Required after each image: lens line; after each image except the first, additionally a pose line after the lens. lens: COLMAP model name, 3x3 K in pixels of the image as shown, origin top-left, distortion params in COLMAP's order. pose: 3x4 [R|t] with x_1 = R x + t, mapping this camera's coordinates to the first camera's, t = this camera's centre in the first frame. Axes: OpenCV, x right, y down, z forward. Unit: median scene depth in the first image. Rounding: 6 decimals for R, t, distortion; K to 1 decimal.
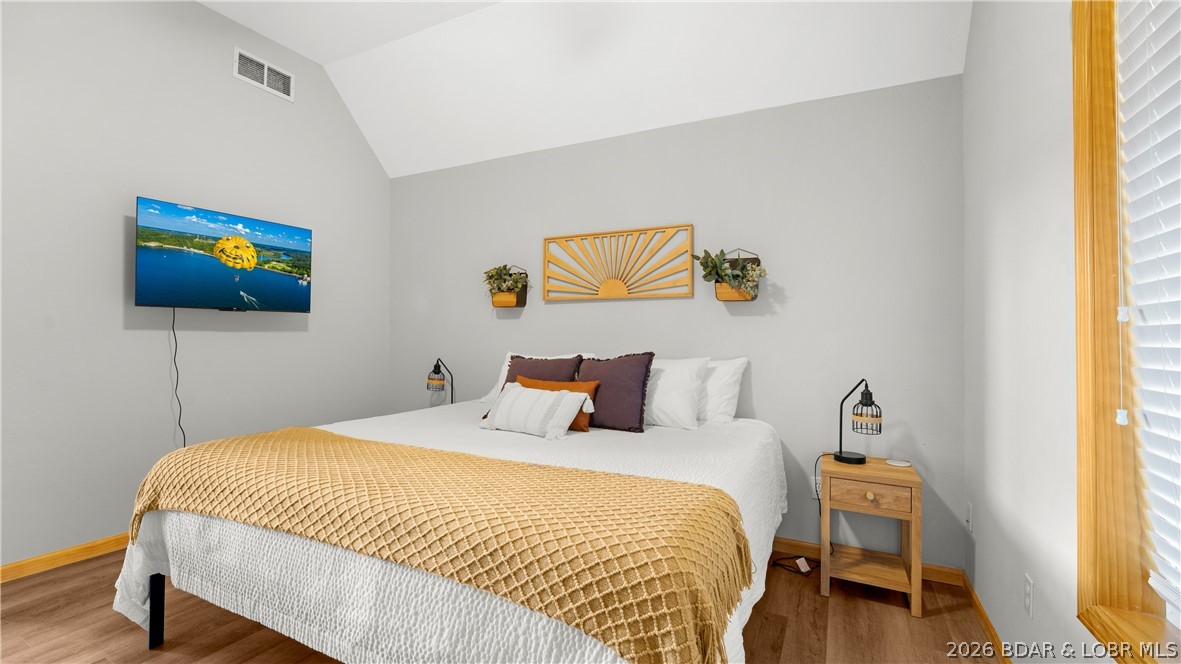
lens RADIAL K [[517.9, 0, 590.5], [0, 517.9, 332.0], [0, 0, 1]] dist [-0.000672, -0.000060]
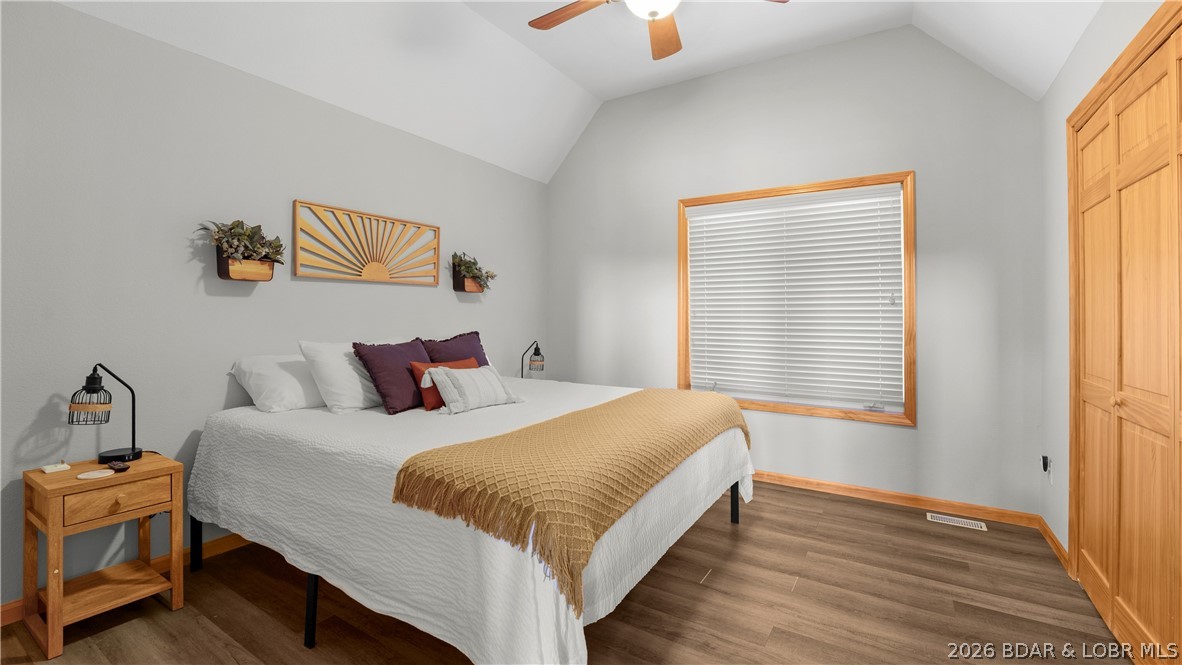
lens RADIAL K [[490.1, 0, 590.5], [0, 490.1, 309.9], [0, 0, 1]] dist [0.000064, 0.000019]
pose [[0.099544, 0.001533, 0.995032, -0.913097], [-0.012205, 0.999925, -0.000319, -0.014888], [-0.994958, -0.012113, 0.099555, 0.514746]]
